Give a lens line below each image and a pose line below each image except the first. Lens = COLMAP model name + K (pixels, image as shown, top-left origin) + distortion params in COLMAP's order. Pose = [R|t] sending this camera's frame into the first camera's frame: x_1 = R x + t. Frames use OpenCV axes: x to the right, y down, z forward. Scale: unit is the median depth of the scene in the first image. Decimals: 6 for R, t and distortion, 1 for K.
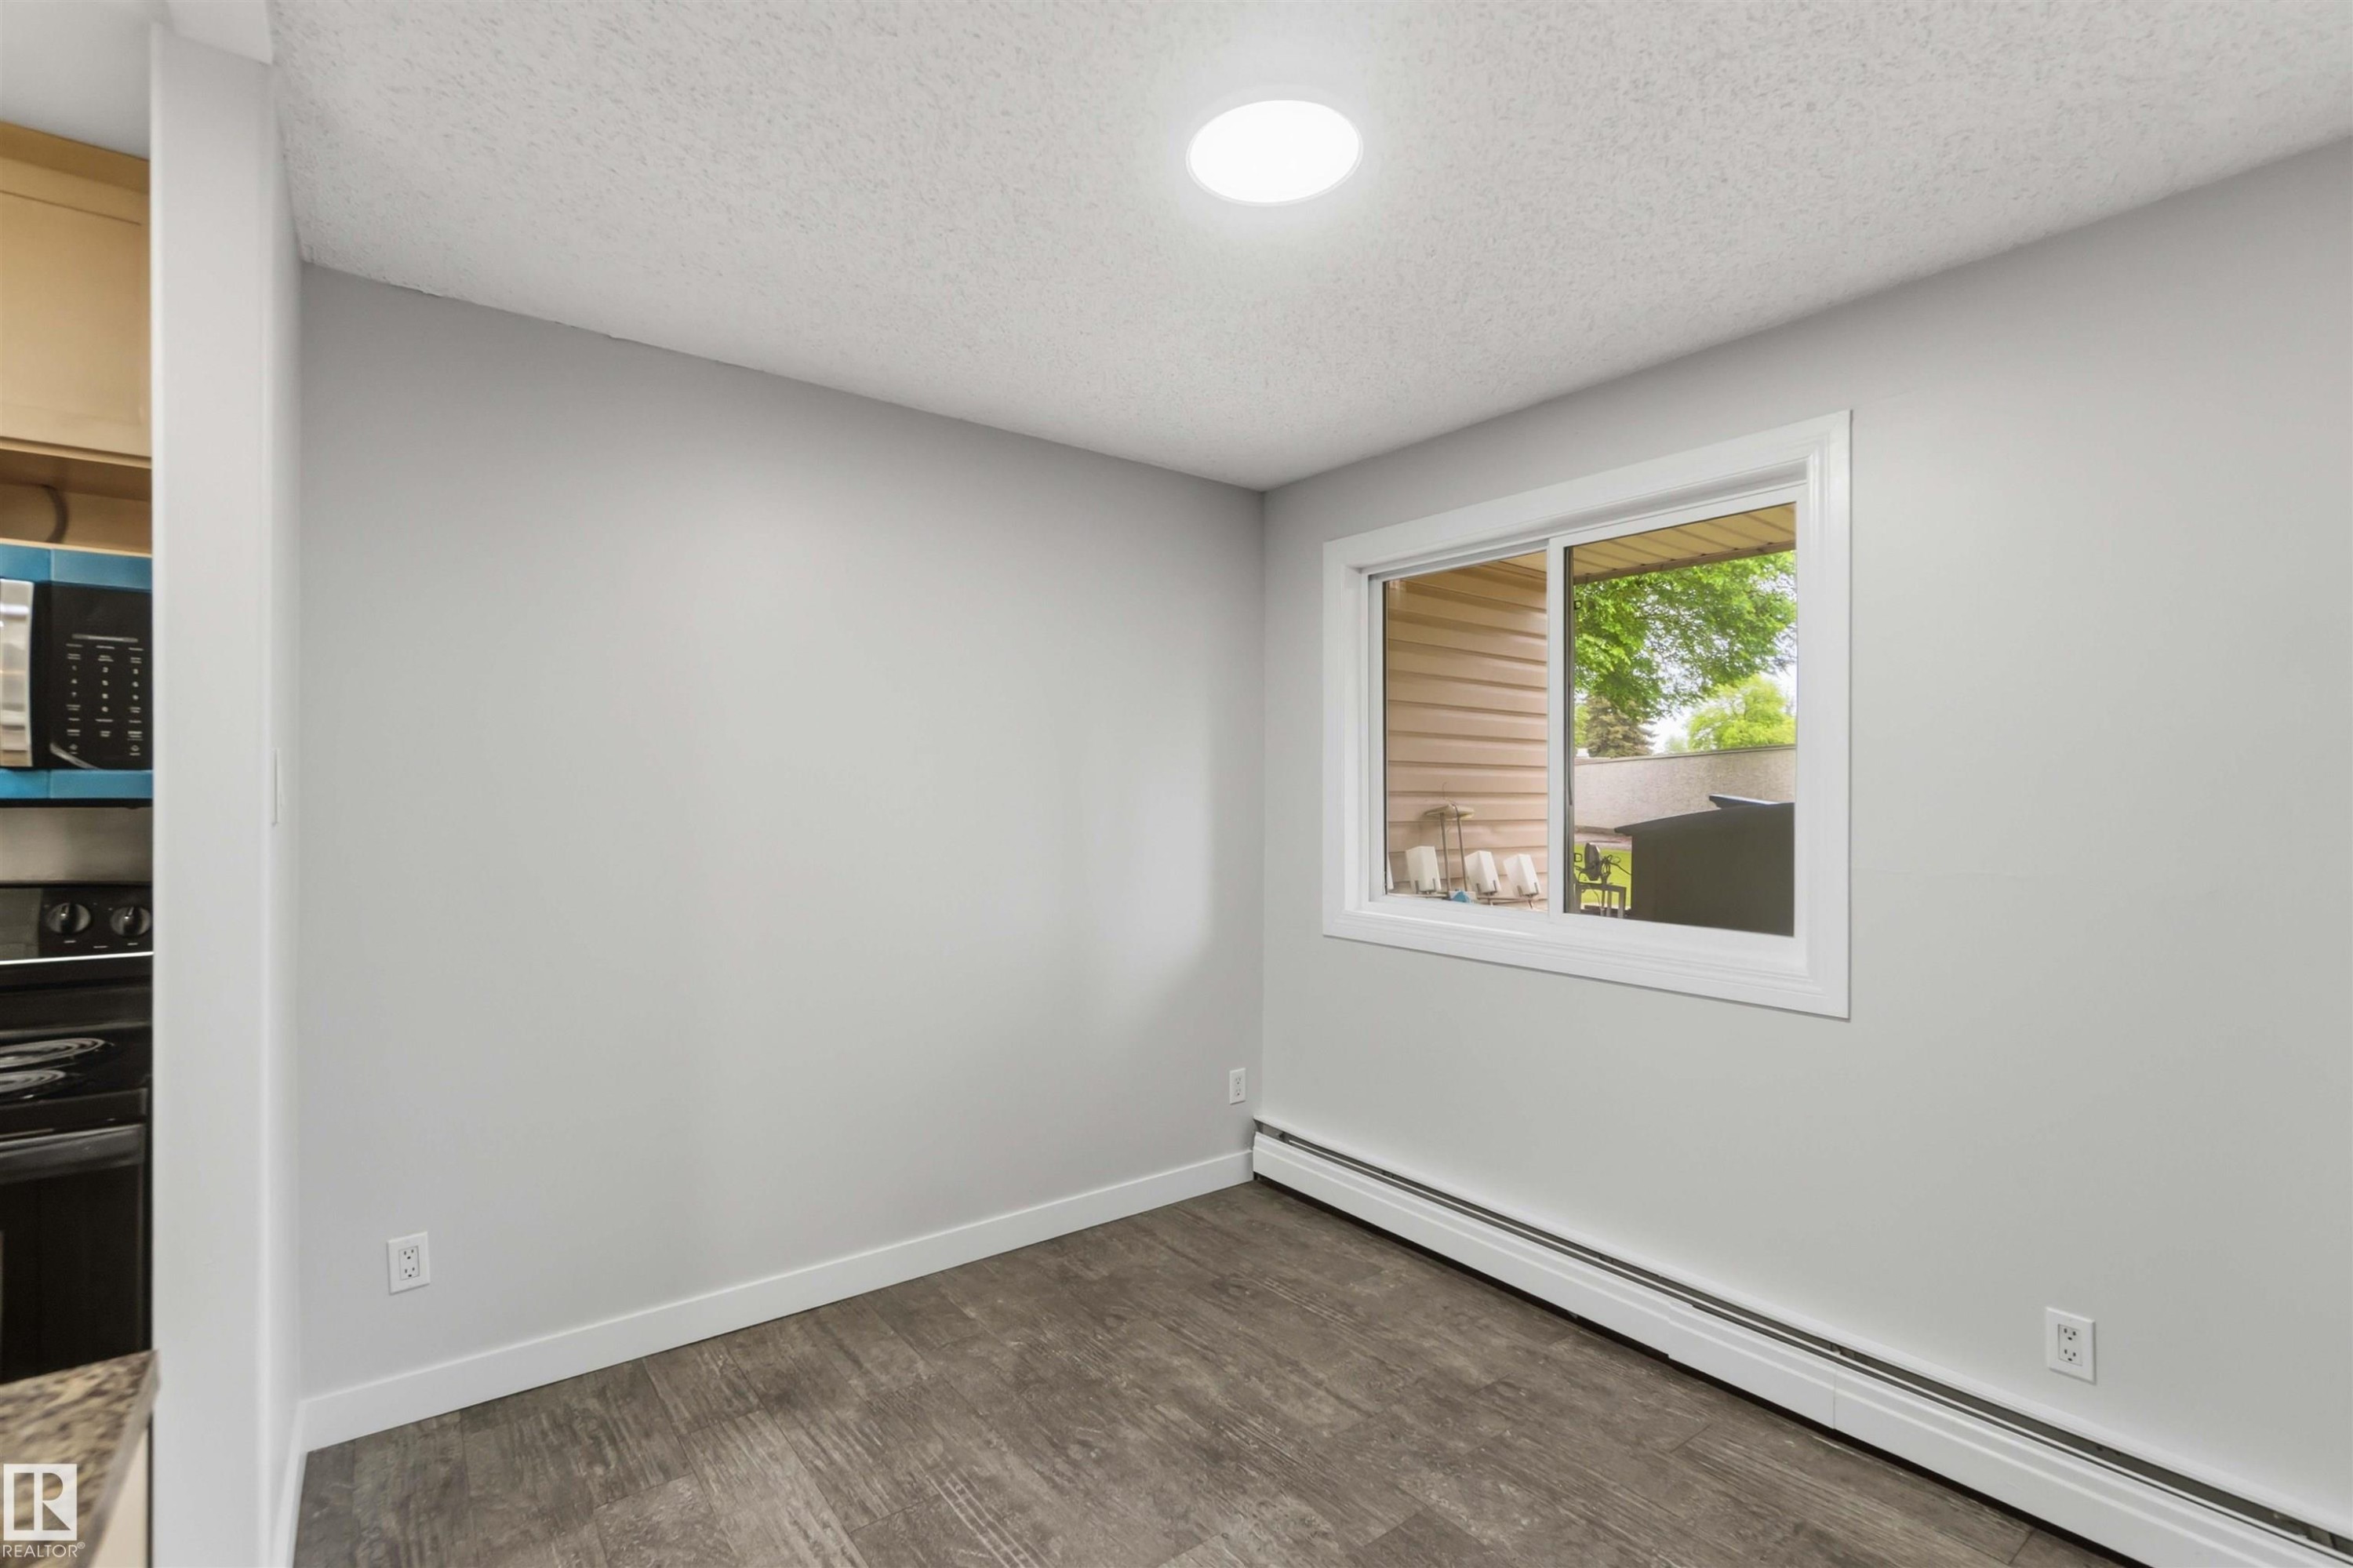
lens RADIAL K [[1068.3, 0, 1151.1], [0, 1068.3, 787.3], [0, 0, 1]] dist [-0.002560, 0.000034]
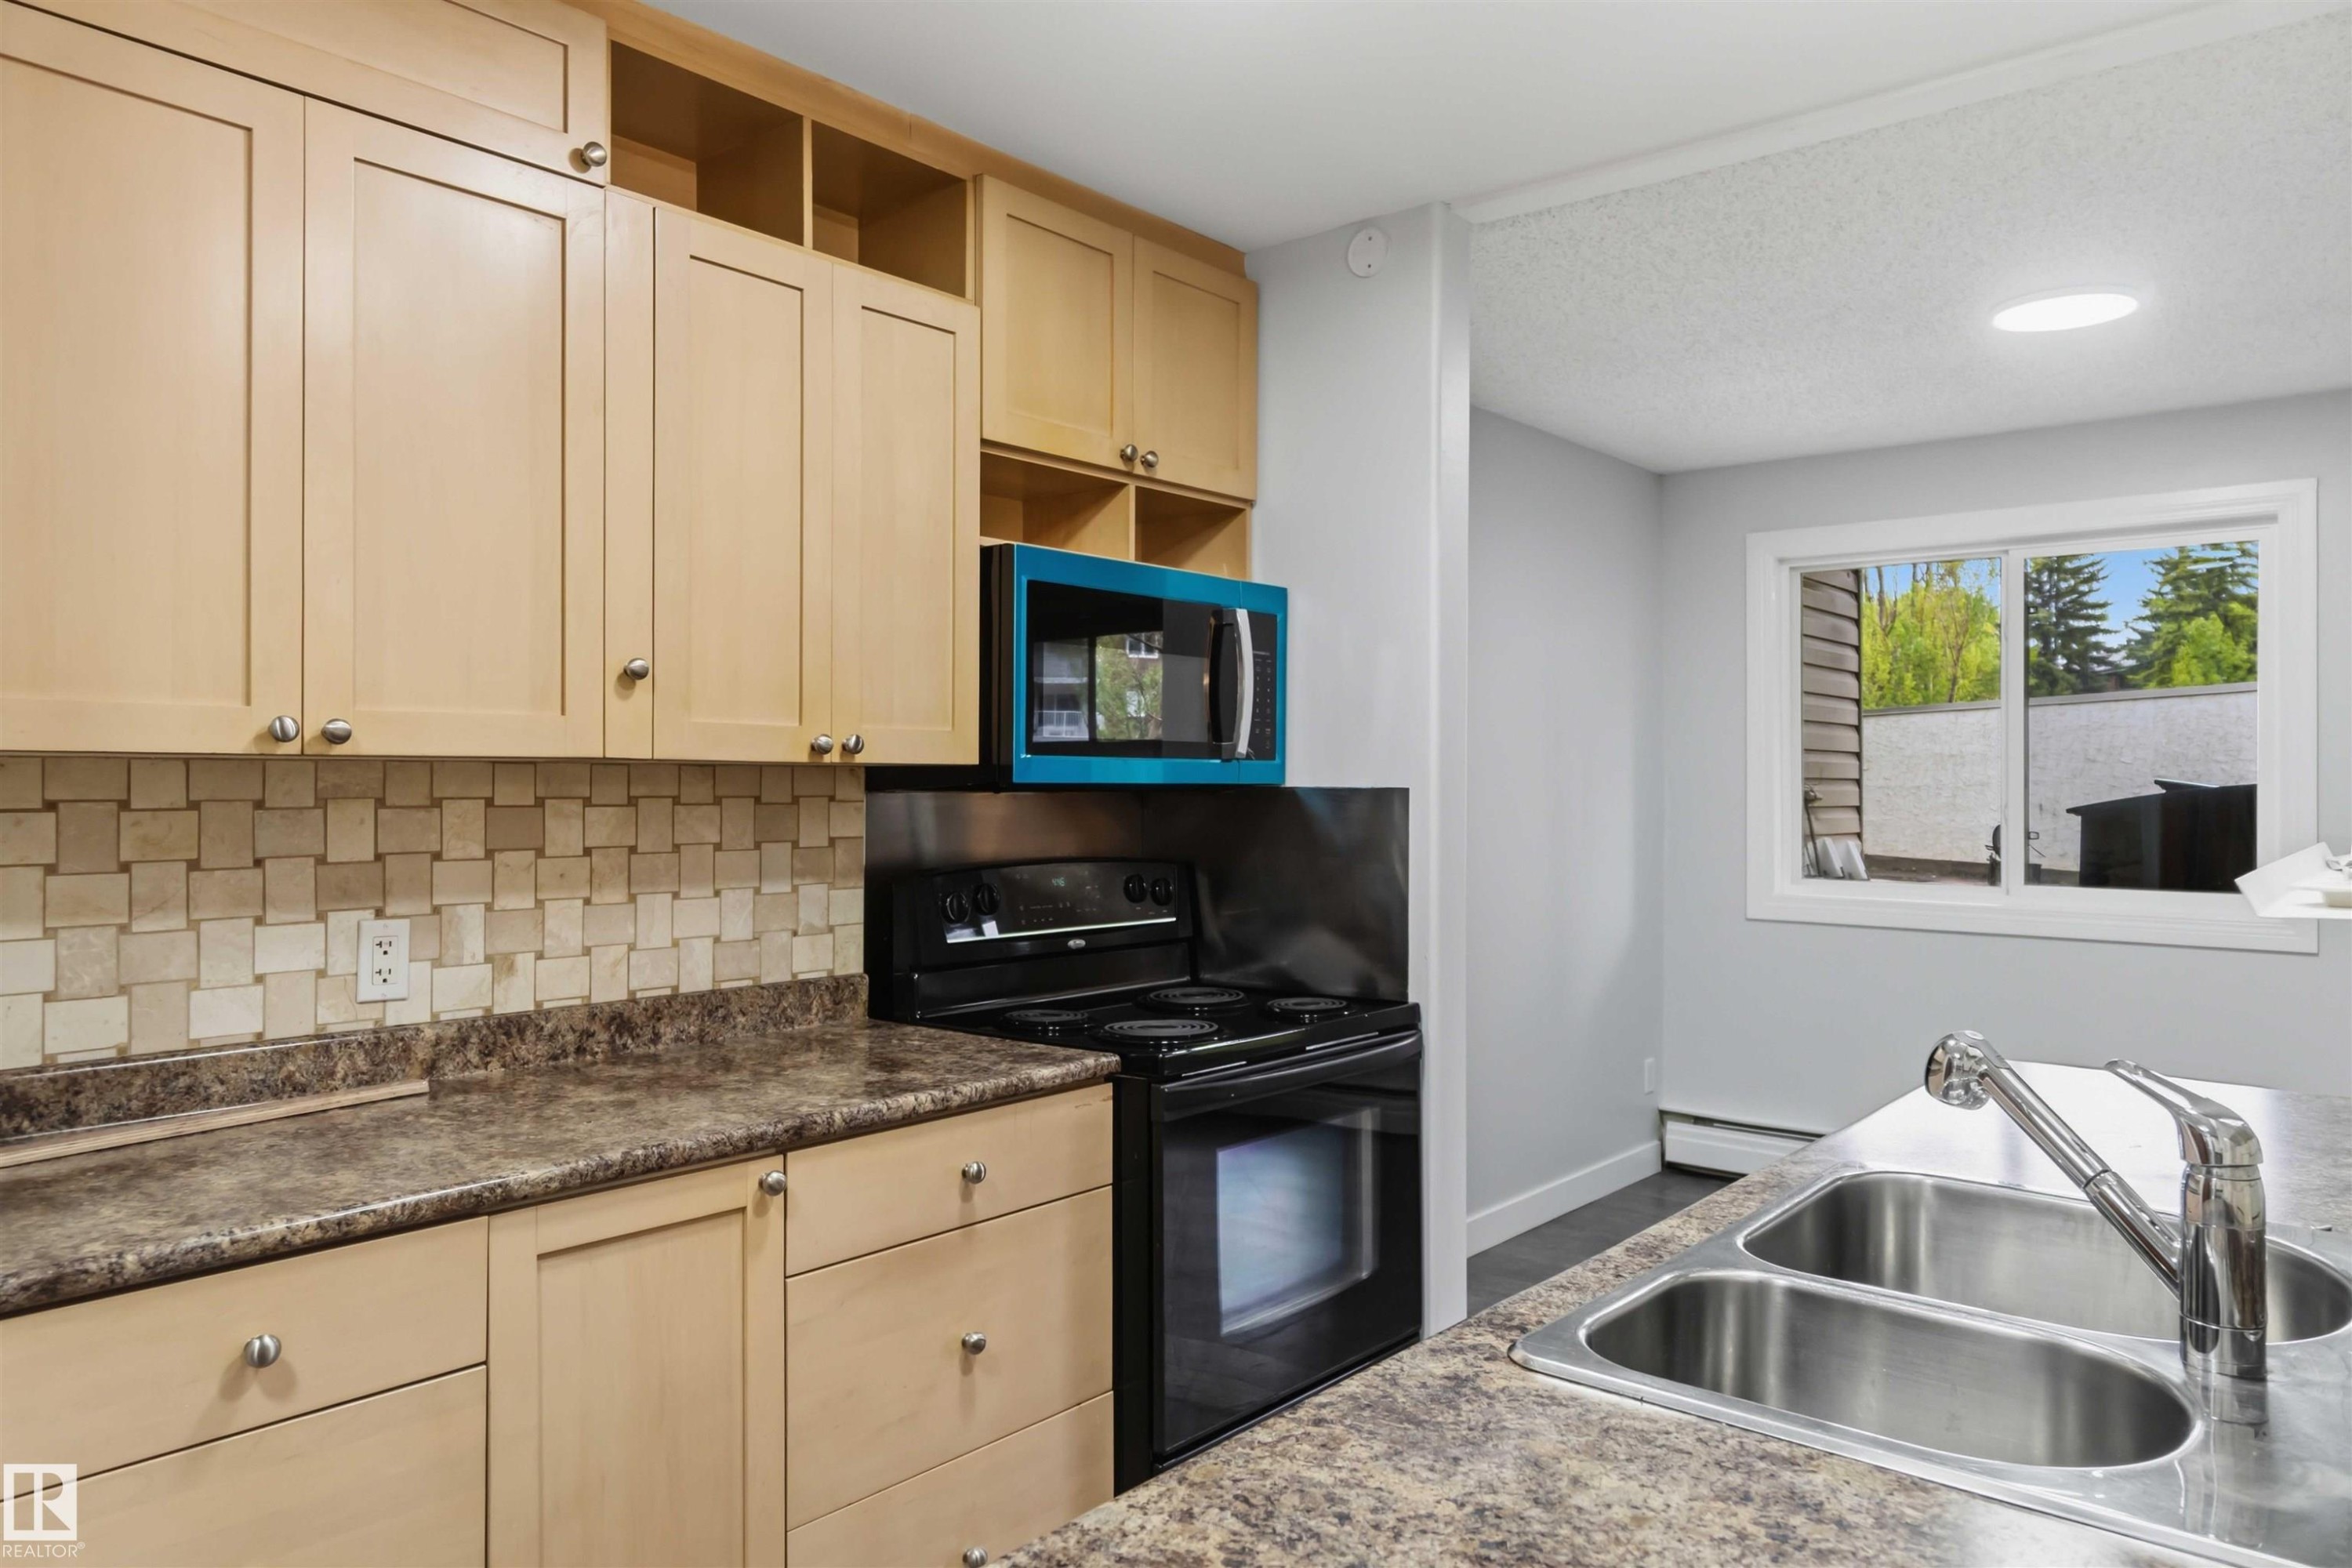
lens RADIAL K [[1585.8, 0, 1179.3], [0, 1585.8, 774.8], [0, 0, 1]] dist [0.001235, 0.001340]
pose [[0.972751, -0.001733, 0.231844, -0.801486], [0.001276, 0.999997, 0.002121, -0.002376], [-0.231847, -0.001767, 0.972751, -0.387070]]
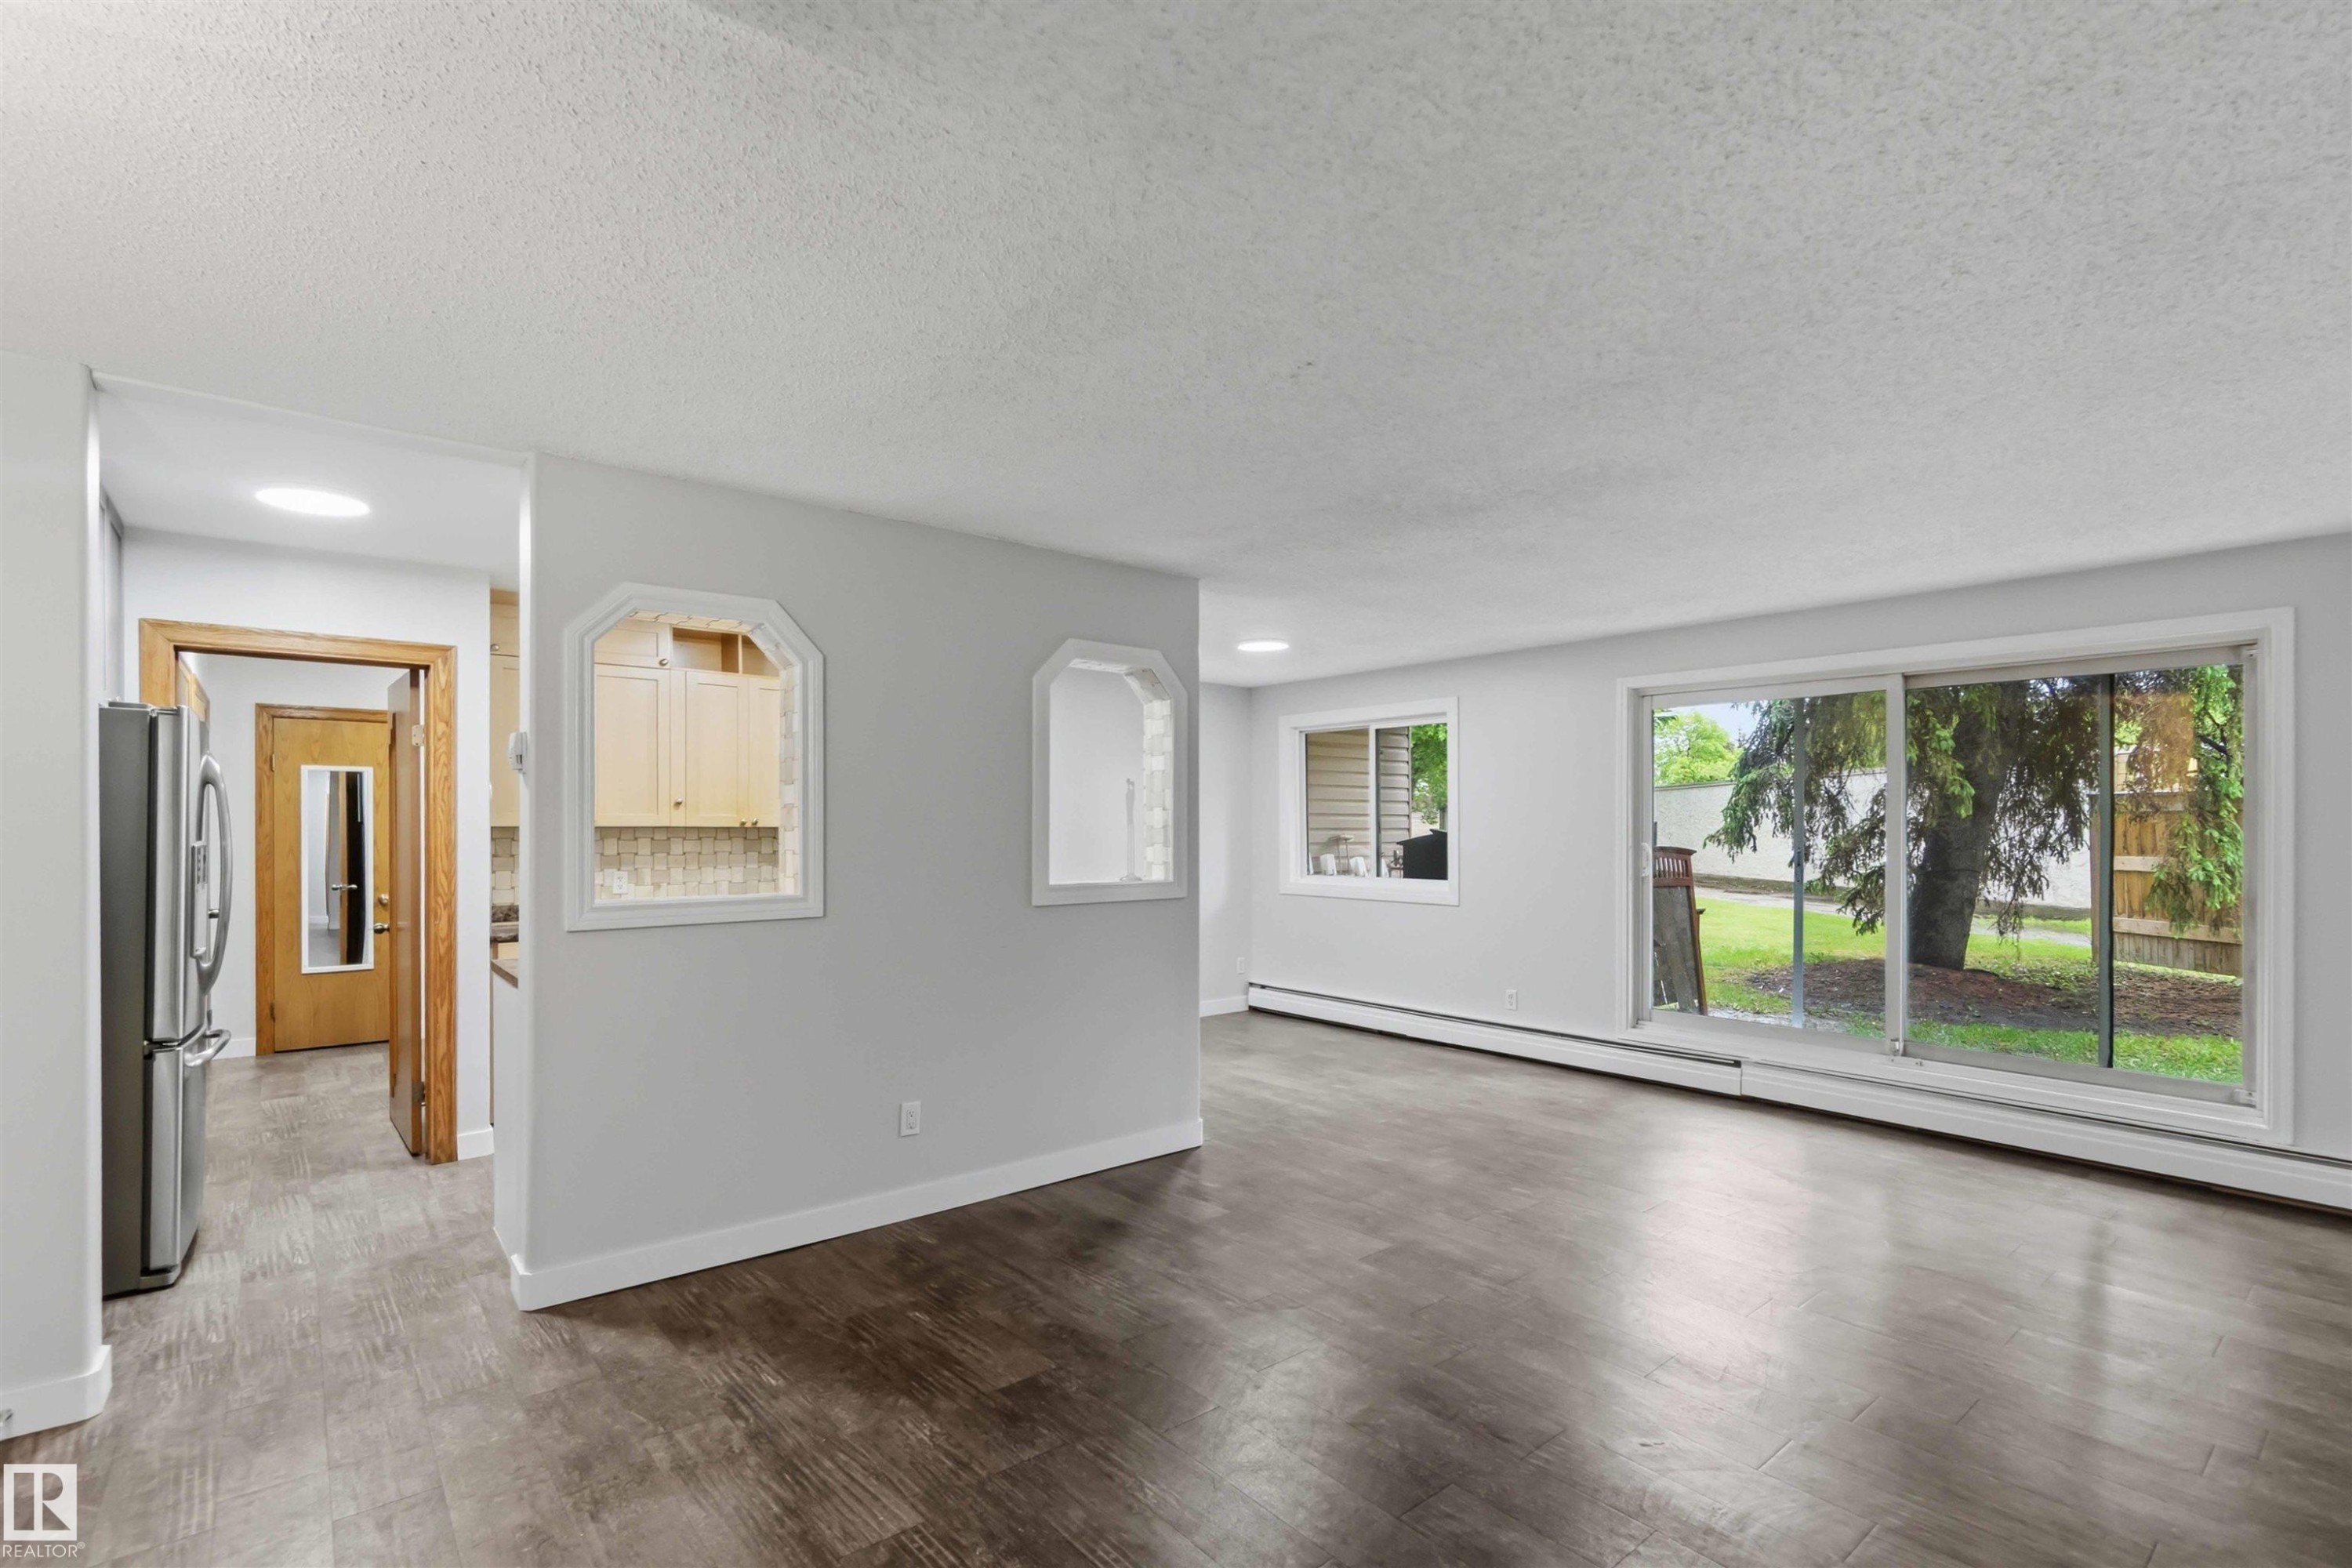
lens RADIAL K [[1074.6, 0, 1210.4], [0, 1074.6, 829.2], [0, 0, 1]] dist [-0.022812, 0.000290]
pose [[0.996124, -0.005141, 0.087804, -0.204141], [0.004634, 0.999971, 0.005970, -0.009840], [-0.087833, -0.005540, 0.996120, -1.381439]]
